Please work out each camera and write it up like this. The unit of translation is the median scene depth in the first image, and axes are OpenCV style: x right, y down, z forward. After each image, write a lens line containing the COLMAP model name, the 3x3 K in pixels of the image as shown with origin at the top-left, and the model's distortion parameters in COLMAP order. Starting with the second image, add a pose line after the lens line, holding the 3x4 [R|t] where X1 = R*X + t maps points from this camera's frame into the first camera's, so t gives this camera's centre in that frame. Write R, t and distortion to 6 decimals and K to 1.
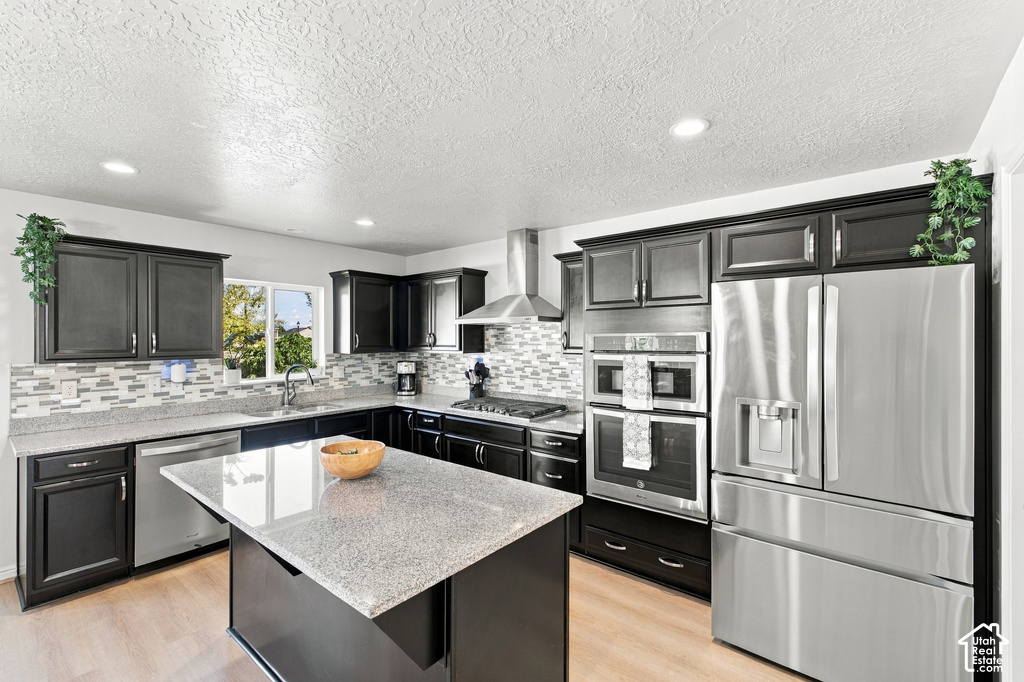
lens RADIAL K [[450.4, 0, 506.3], [0, 450.4, 341.0], [0, 0, 1]] dist [0.000163, 0.000092]
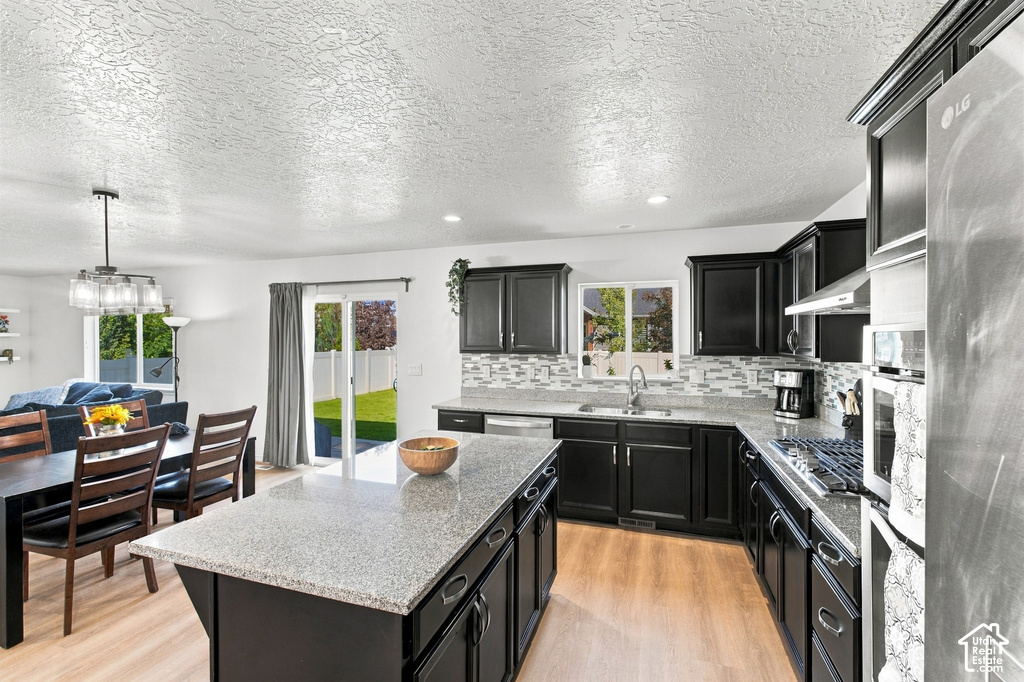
lens RADIAL K [[450.4, 0, 510.9], [0, 450.4, 336.8], [0, 0, 1]] dist [0.000163, 0.000092]
pose [[0.367324, 0.001524, -0.930092, 0.369026], [-0.006409, 0.999979, -0.000893, -0.004682], [0.930071, 0.006289, 0.367326, 0.429660]]
